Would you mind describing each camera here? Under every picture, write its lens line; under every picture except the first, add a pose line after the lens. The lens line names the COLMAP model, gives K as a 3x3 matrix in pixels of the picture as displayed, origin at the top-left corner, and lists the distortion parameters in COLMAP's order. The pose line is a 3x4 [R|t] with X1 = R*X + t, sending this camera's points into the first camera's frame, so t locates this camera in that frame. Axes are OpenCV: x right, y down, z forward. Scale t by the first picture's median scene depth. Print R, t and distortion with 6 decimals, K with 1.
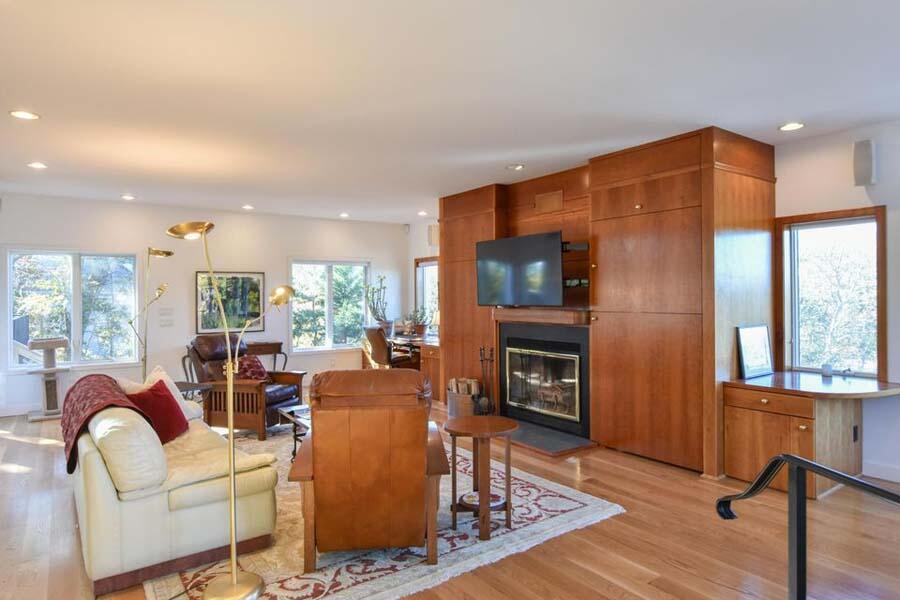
lens RADIAL K [[552.1, 0, 451.0], [0, 552.1, 300.9], [0, 0, 1]] dist [-0.007421, -0.001377]
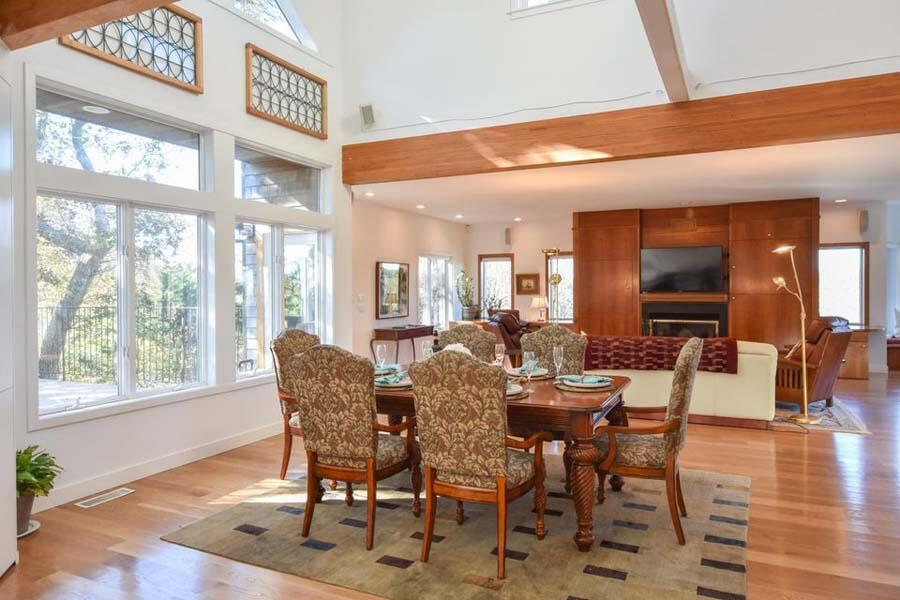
lens RADIAL K [[598.1, 0, 451.3], [0, 598.1, 293.7], [0, 0, 1]] dist [-0.010452, -0.000732]
pose [[0.870539, -0.000784, 0.492099, -1.097806], [0.003085, 0.999988, -0.003864, 0.018159], [-0.492090, 0.004882, 0.870531, -0.130149]]
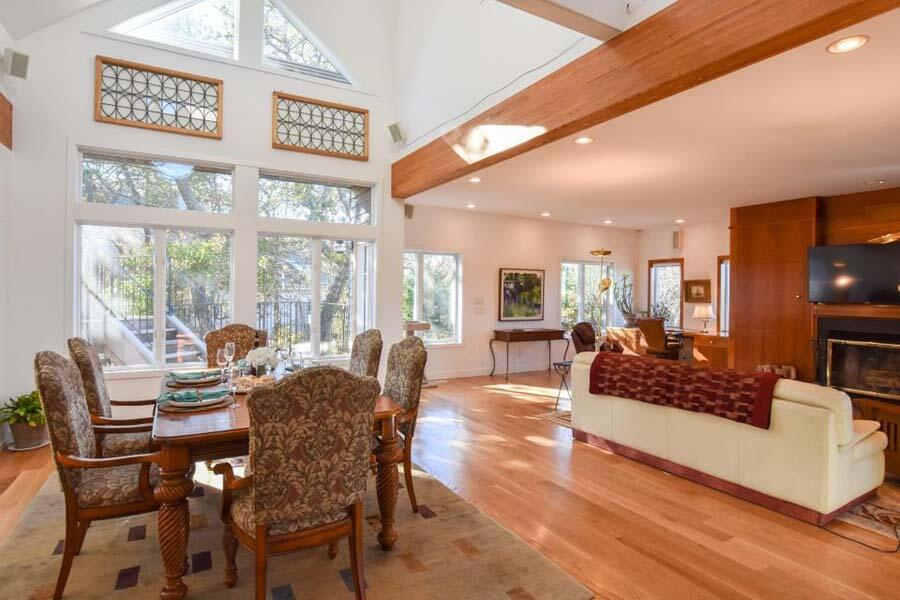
lens RADIAL K [[483.1, 0, 446.6], [0, 483.1, 298.5], [0, 0, 1]] dist [-0.030578, -0.000052]
pose [[0.994792, 0.020933, -0.099749, -0.563773], [-0.020624, 0.999779, 0.004135, 0.011800], [0.099814, -0.002057, 0.995004, -0.061617]]
